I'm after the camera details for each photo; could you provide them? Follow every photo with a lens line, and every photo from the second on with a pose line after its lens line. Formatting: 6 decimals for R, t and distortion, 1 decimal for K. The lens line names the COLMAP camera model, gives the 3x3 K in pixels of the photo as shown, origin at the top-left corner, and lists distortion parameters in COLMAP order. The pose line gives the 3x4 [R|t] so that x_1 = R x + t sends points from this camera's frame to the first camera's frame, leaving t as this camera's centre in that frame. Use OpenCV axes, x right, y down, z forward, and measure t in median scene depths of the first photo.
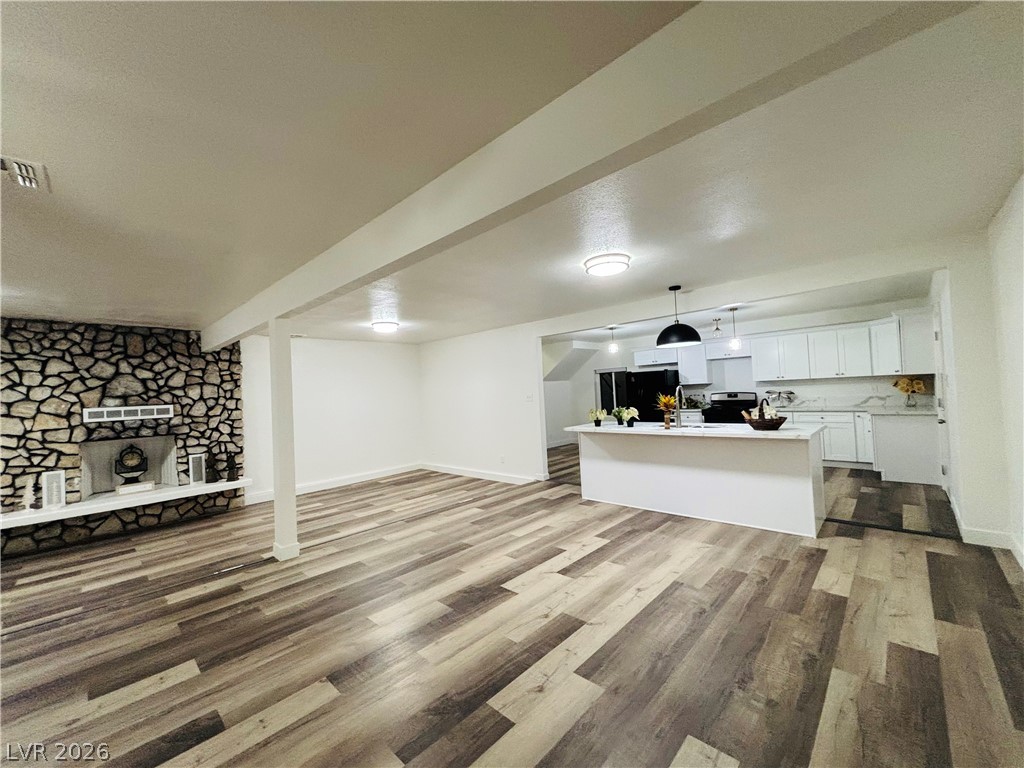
lens RADIAL K [[412.4, 0, 512.0], [0, 412.4, 384.0], [0, 0, 1]] dist [0.002935, -0.000850]
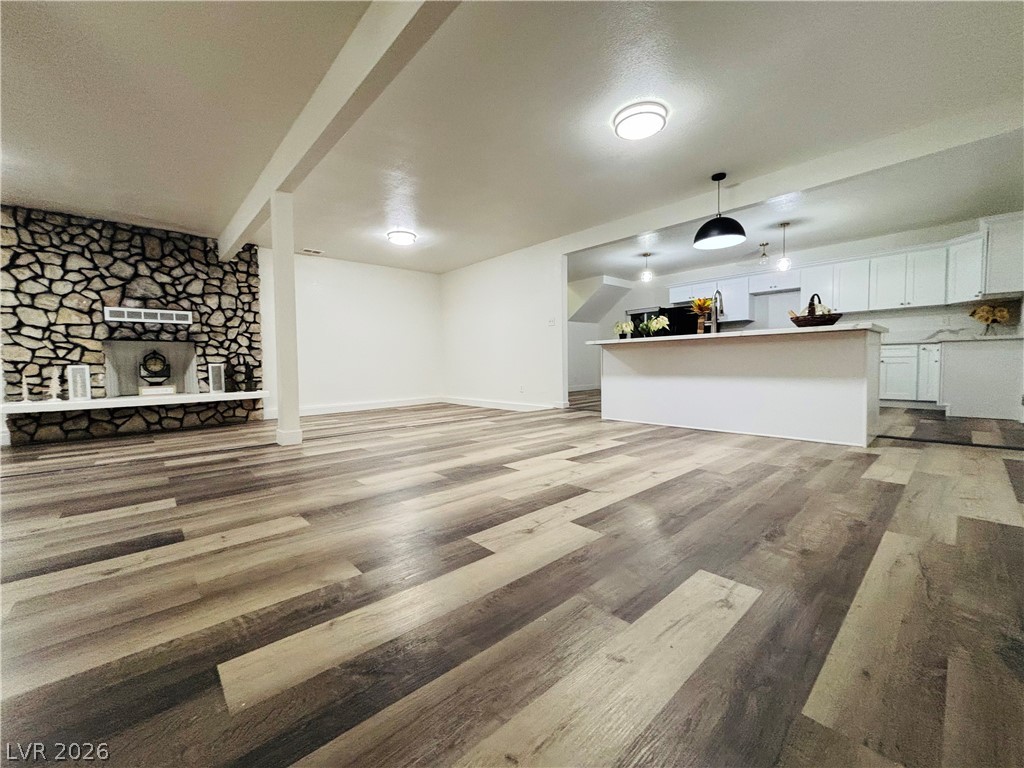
lens RADIAL K [[412.4, 0, 512.0], [0, 412.4, 384.0], [0, 0, 1]] dist [0.002935, -0.000850]
pose [[0.996746, 0.035423, -0.072411, 0.032735], [-0.030120, 0.996872, 0.073068, 0.142459], [0.074773, -0.070649, 0.994695, 0.058496]]
